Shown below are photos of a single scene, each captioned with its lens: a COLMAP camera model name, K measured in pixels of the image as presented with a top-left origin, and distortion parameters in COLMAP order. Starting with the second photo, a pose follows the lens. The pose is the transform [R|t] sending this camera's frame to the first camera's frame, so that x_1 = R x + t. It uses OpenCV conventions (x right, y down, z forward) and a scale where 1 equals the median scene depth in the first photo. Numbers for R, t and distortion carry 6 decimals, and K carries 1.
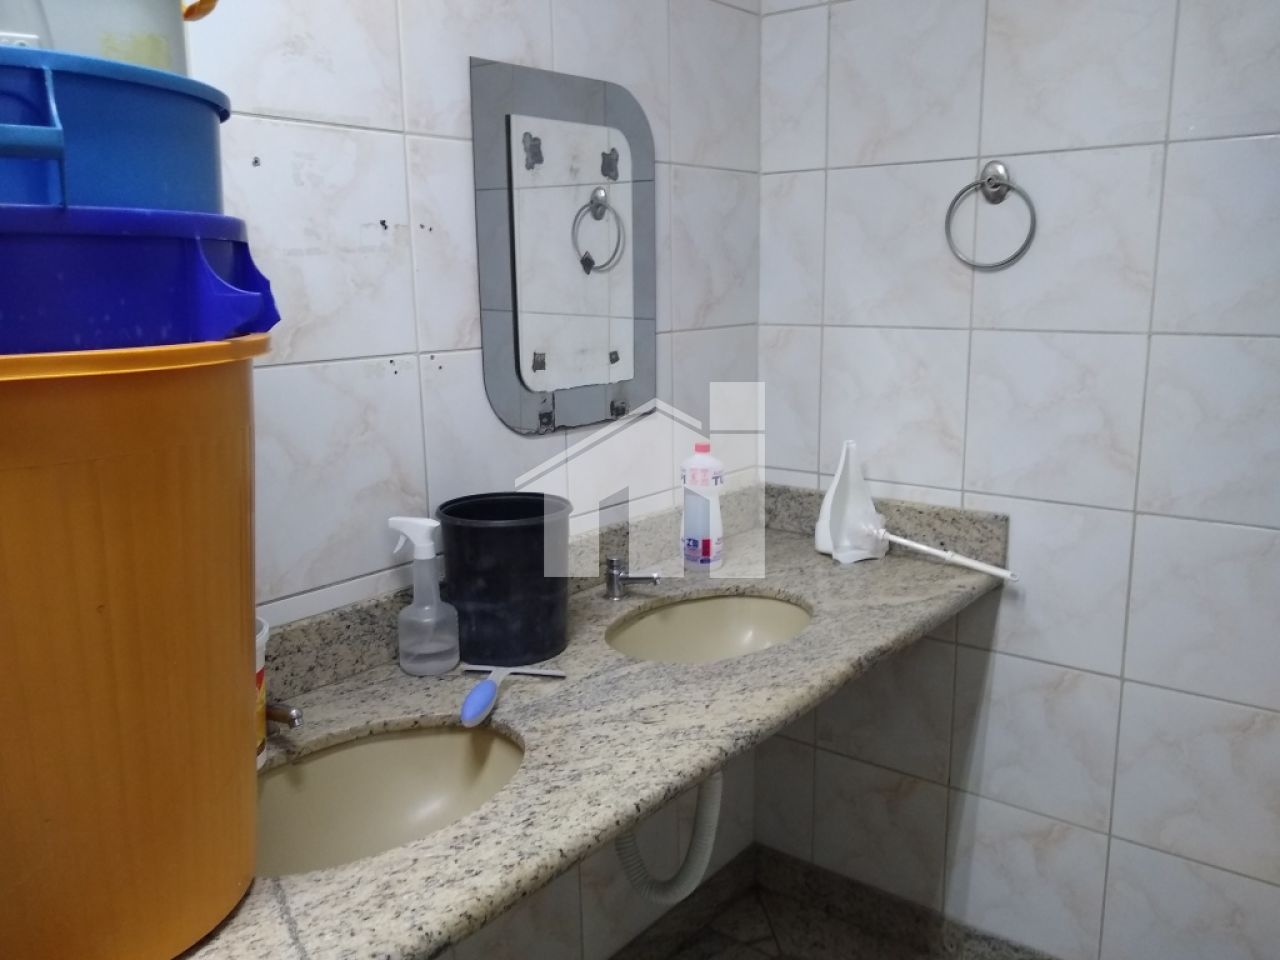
lens RADIAL K [[1038.9, 0, 637.5], [0, 1038.9, 476.4], [0, 0, 1]] dist [0.001307, -0.016744]
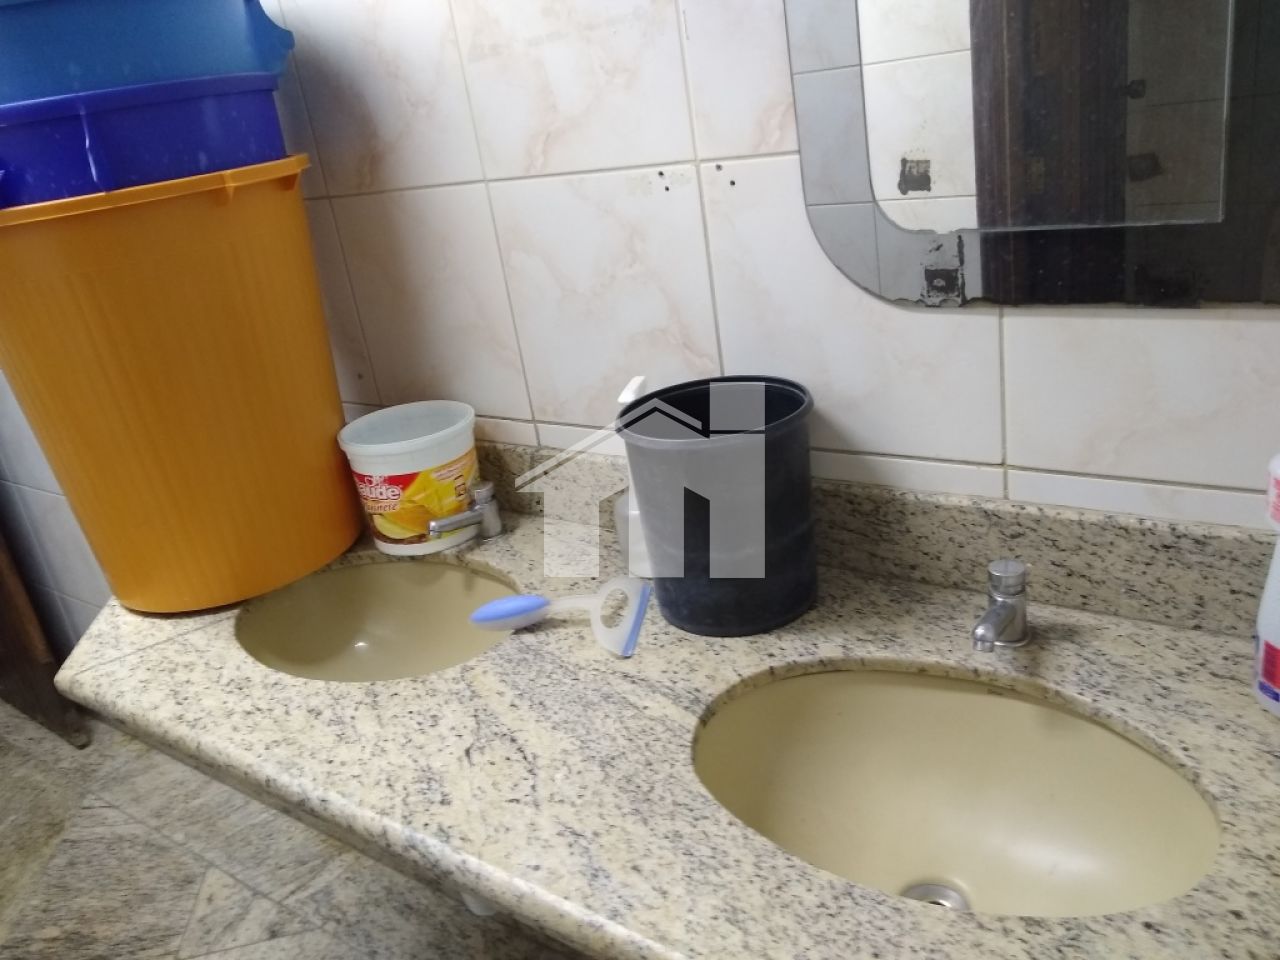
lens RADIAL K [[1038.9, 0, 639.7], [0, 1038.9, 480.1], [0, 0, 1]] dist [0.001307, -0.016744]
pose [[0.031718, 0.366558, -0.929854, 0.545589], [-0.043269, 0.929954, 0.365121, -0.180127], [0.998560, 0.028653, 0.045357, 0.971248]]
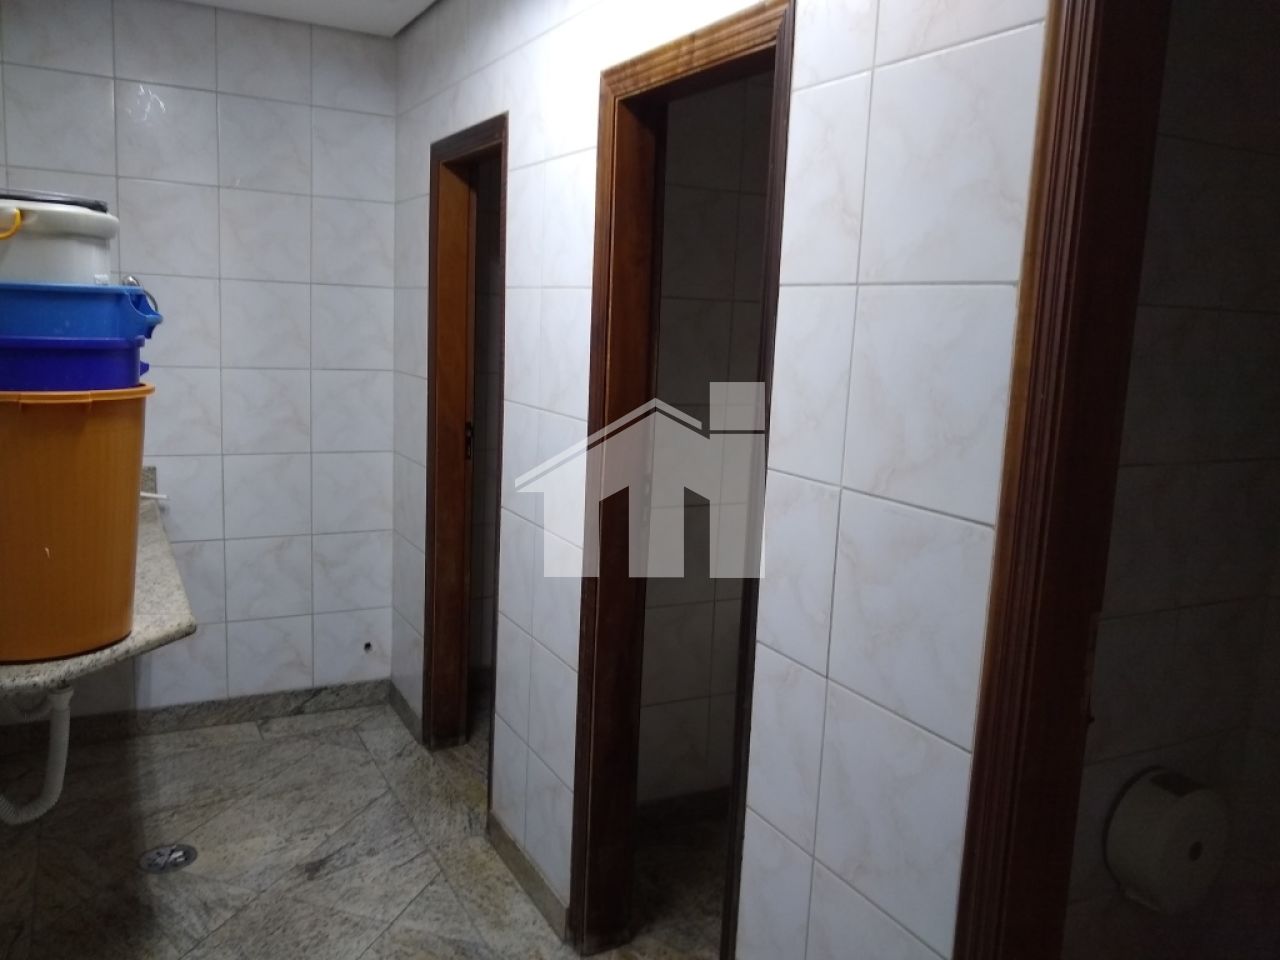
lens RADIAL K [[1038.9, 0, 639.4], [0, 1038.9, 479.6], [0, 0, 1]] dist [0.001307, -0.016744]
pose [[0.404824, -0.114777, 0.907163, -1.306826], [0.126158, 0.989614, 0.068911, 0.056373], [-0.905650, 0.086549, 0.415099, -0.726125]]
